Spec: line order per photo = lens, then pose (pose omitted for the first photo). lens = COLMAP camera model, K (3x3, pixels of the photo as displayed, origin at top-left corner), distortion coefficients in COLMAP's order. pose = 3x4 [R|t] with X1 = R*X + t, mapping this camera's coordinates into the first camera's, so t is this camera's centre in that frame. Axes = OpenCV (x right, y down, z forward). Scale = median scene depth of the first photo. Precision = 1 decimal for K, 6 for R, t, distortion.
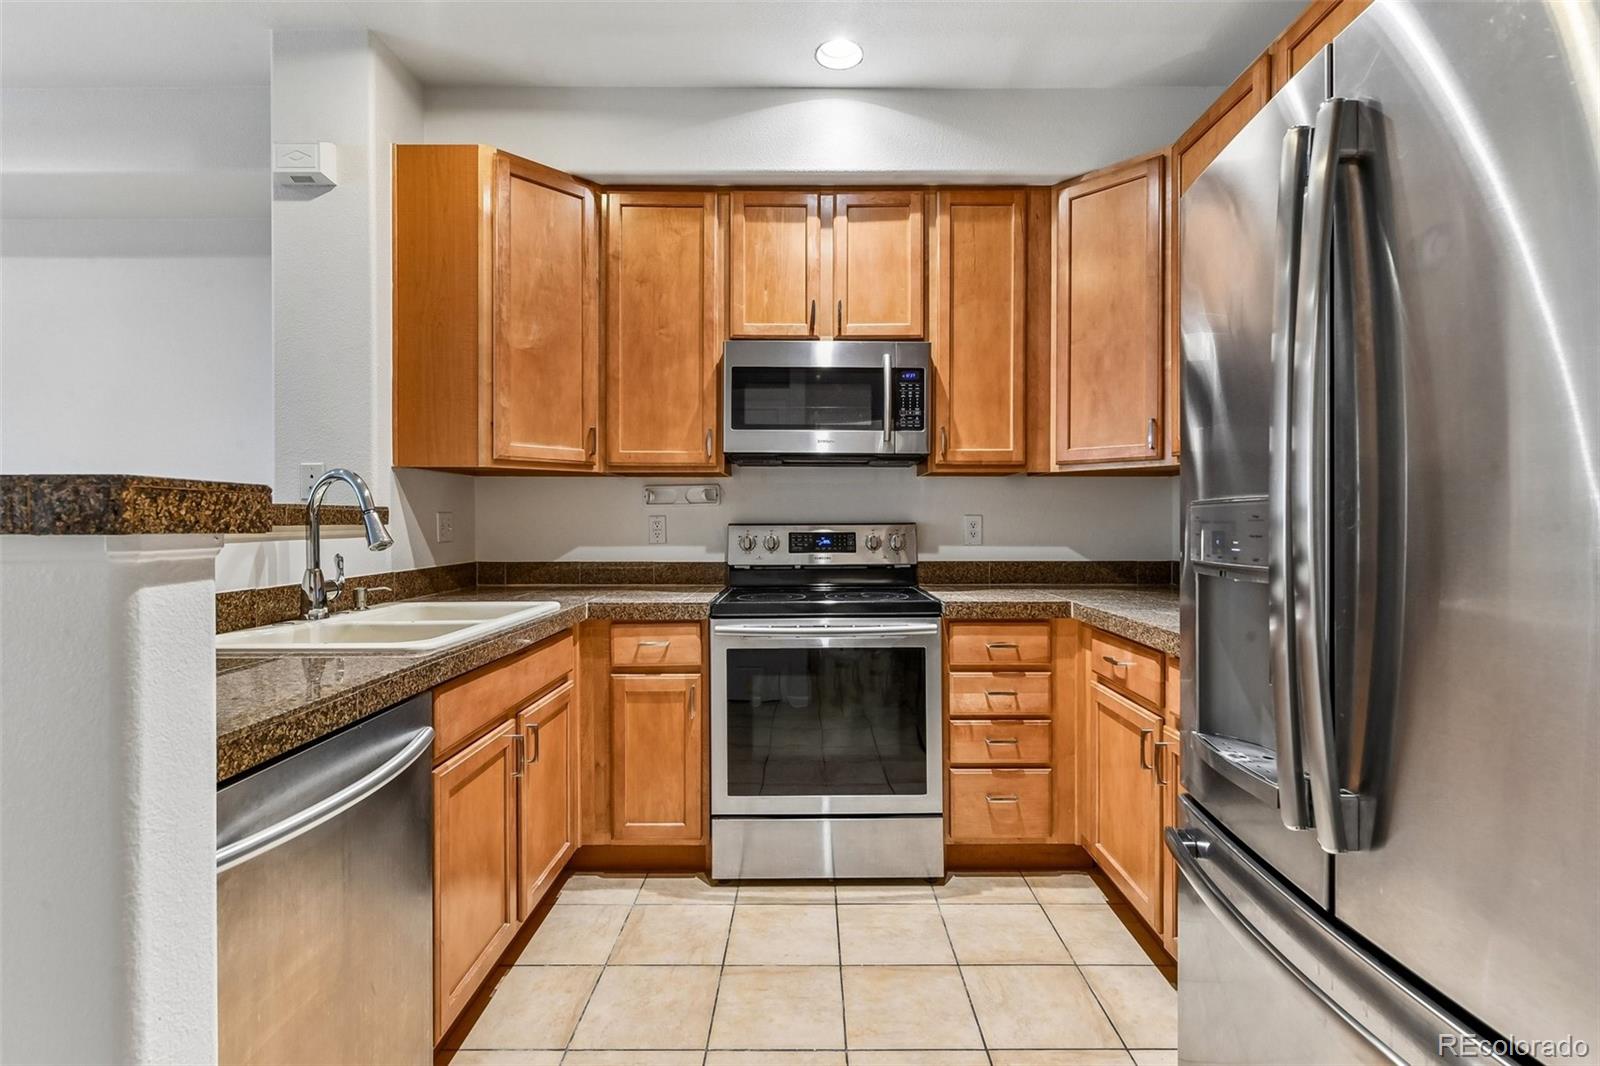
lens RADIAL K [[735.0, 0, 804.0], [0, 735.0, 524.7], [0, 0, 1]] dist [0.006453, 0.000705]
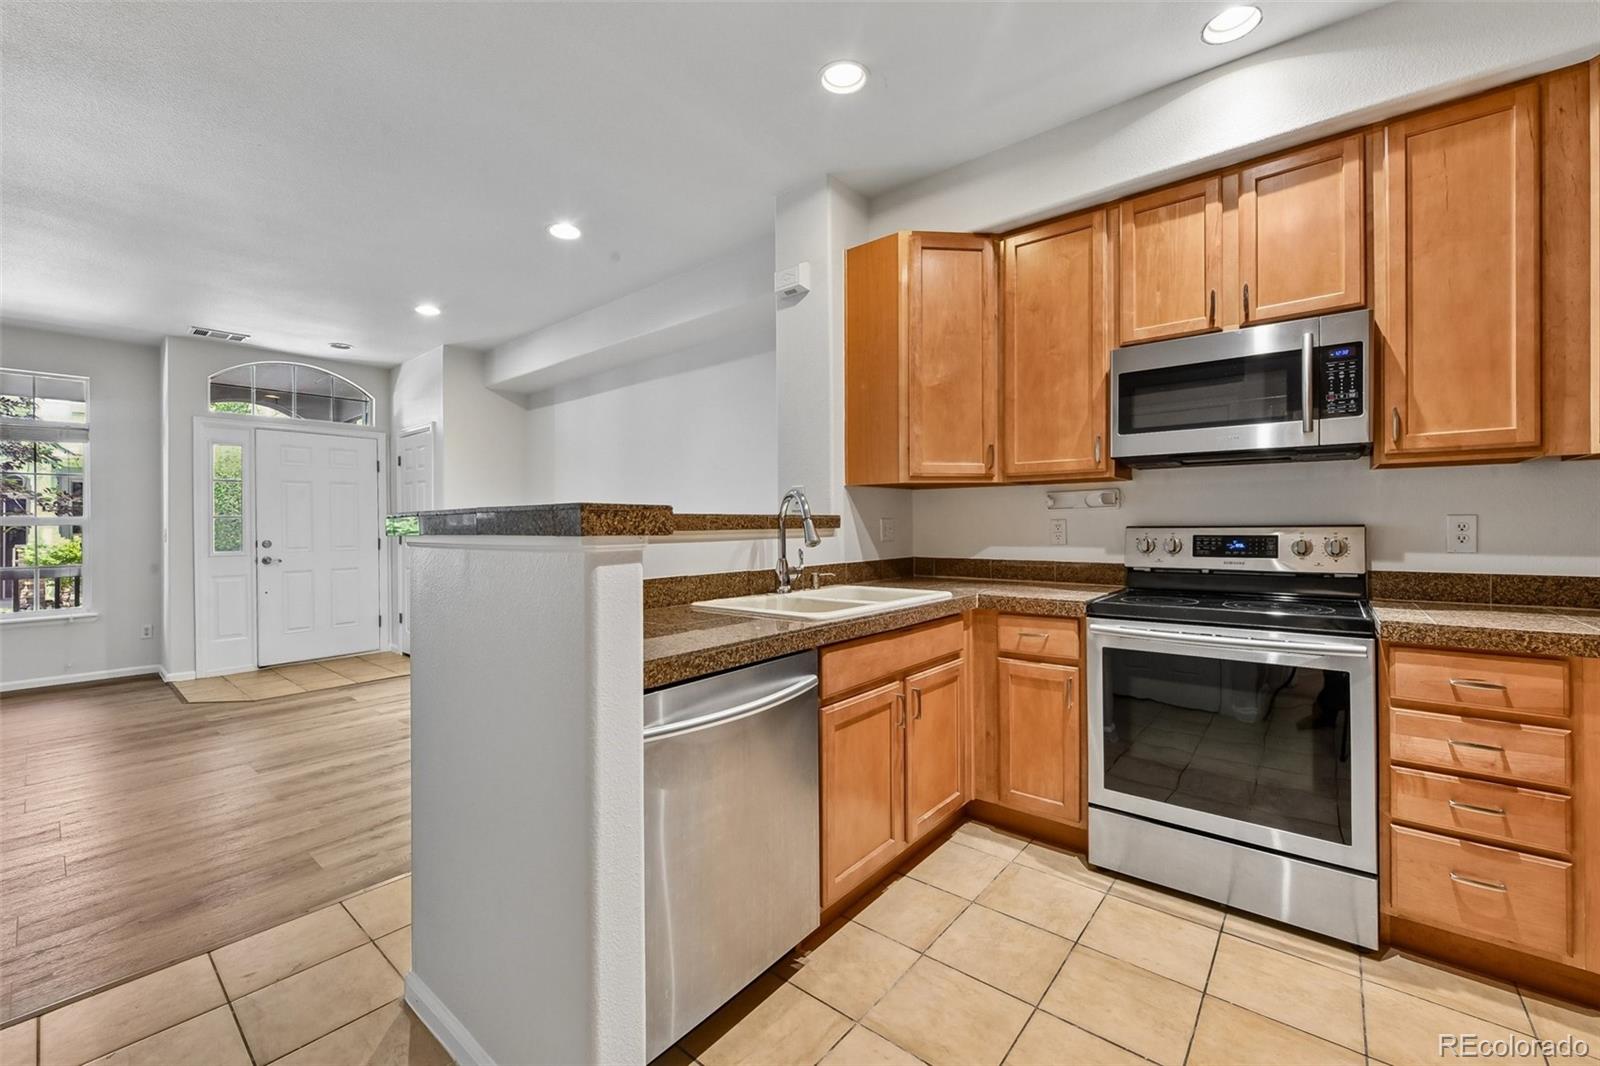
lens RADIAL K [[639.6, 0, 818.1], [0, 639.6, 527.3], [0, 0, 1]] dist [0.005146, -0.002806]
pose [[0.782816, -0.001657, -0.622251, 0.141947], [0.002529, 0.999997, 0.000518, -0.002149], [0.622248, -0.001979, 0.782818, 0.038576]]
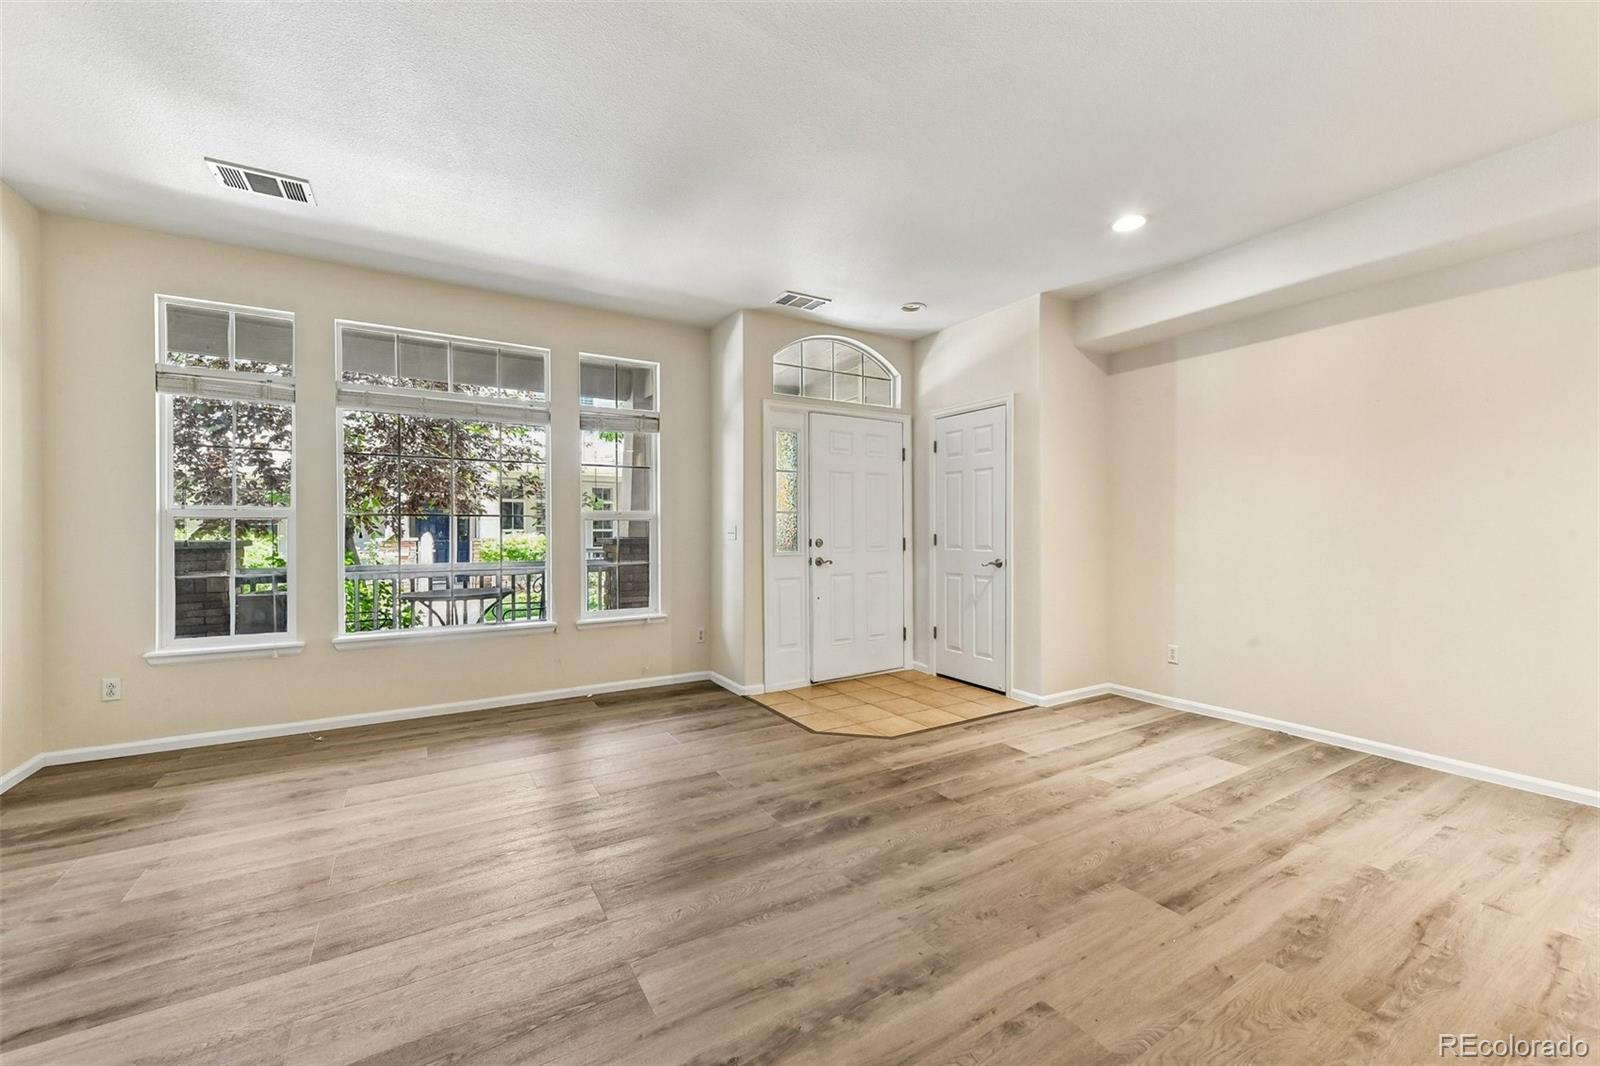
lens RADIAL K [[639.6, 0, 807.8], [0, 639.6, 530.1], [0, 0, 1]] dist [0.005146, -0.002806]
pose [[0.532488, 0.006245, -0.846414, -1.101849], [-0.006500, 0.999973, 0.003289, 0.006266], [0.846413, 0.003751, 0.532515, -0.482004]]
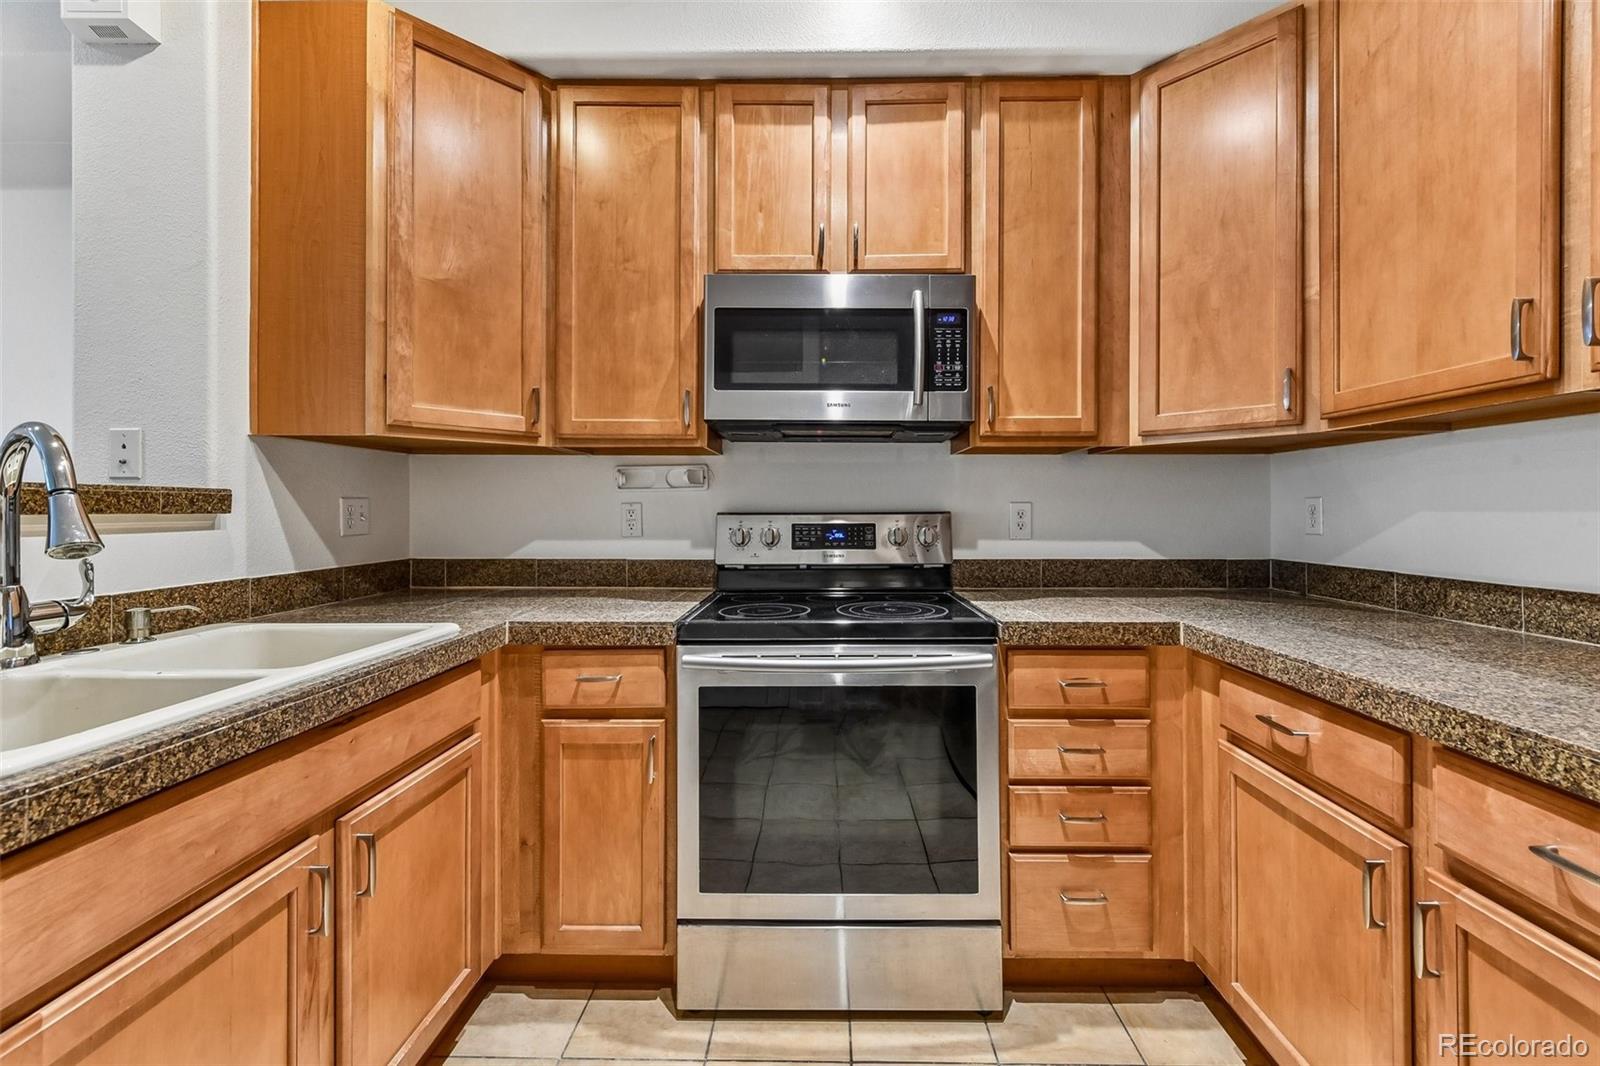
lens RADIAL K [[639.6, 0, 821.4], [0, 639.6, 506.2], [0, 0, 1]] dist [0.005146, -0.002806]
pose [[0.999999, 0.001264, 0.000648, 0.013630], [-0.001257, 0.999930, -0.011723, -0.000555], [-0.000663, 0.011722, 0.999931, 0.364314]]
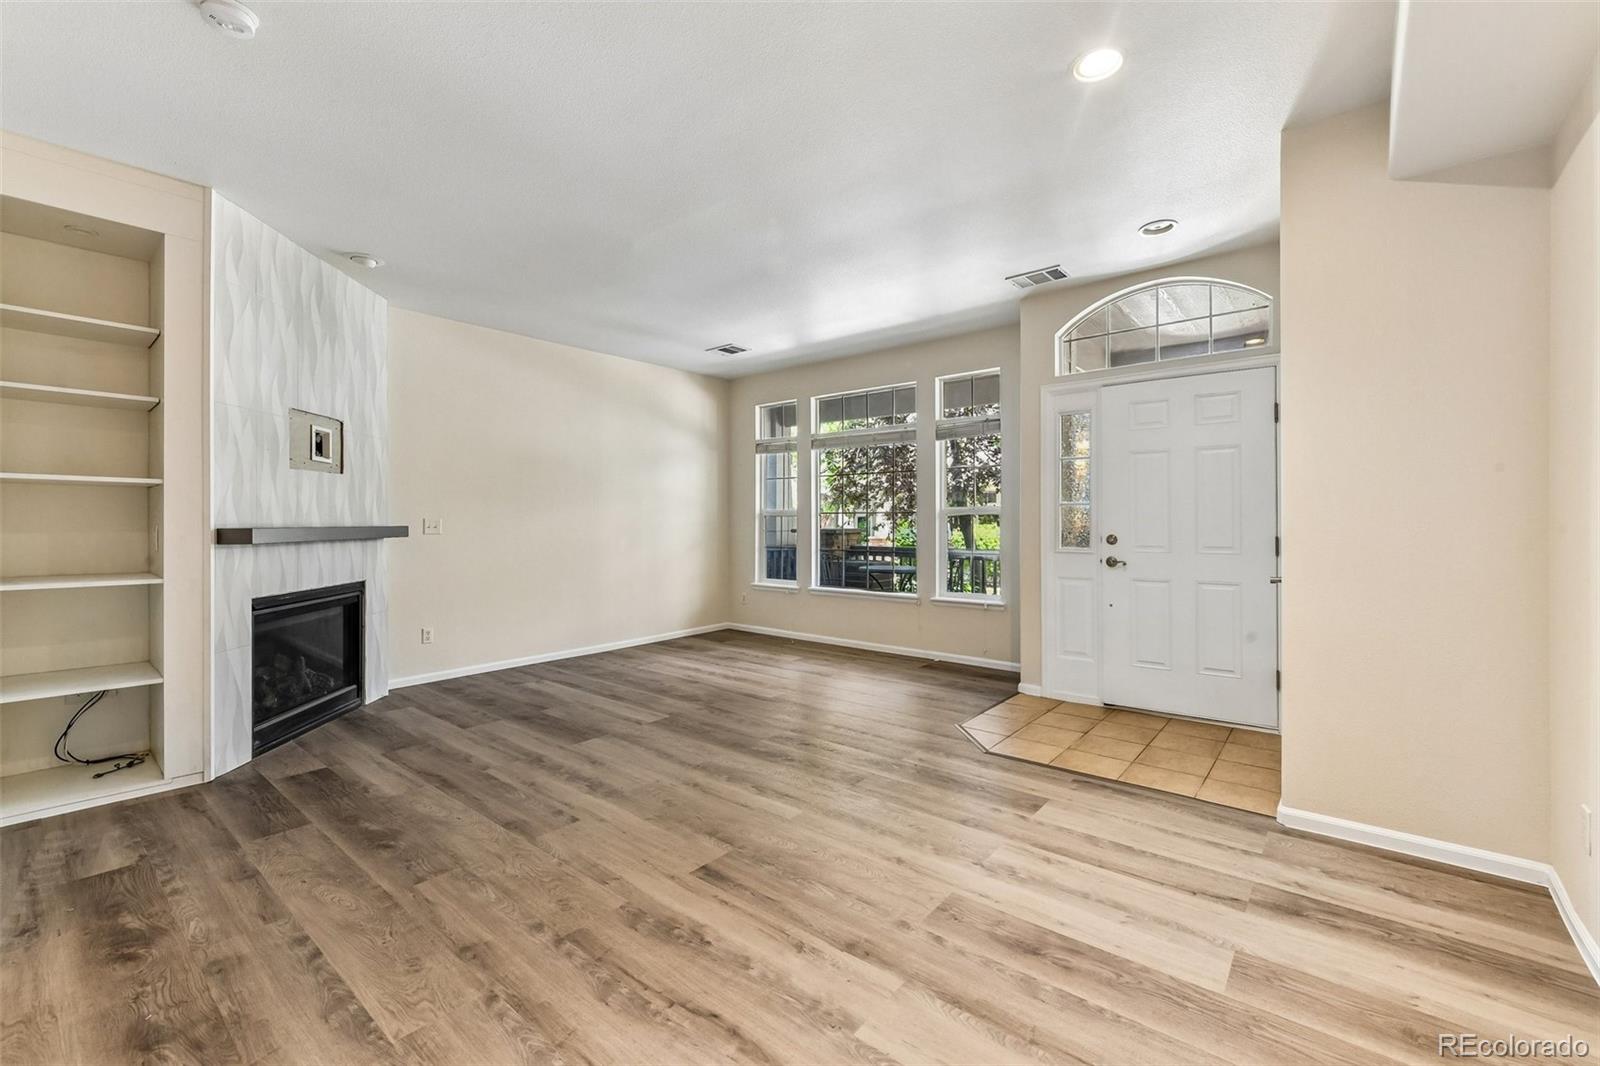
lens RADIAL K [[662.8, 0, 800.6], [0, 662.8, 514.8], [0, 0, 1]] dist [-0.001909, -0.001968]
pose [[-0.629979, -0.002465, -0.776608, -0.910982], [-0.001784, 0.999997, -0.001727, -0.008082], [0.776610, 0.000297, -0.629981, 1.041049]]
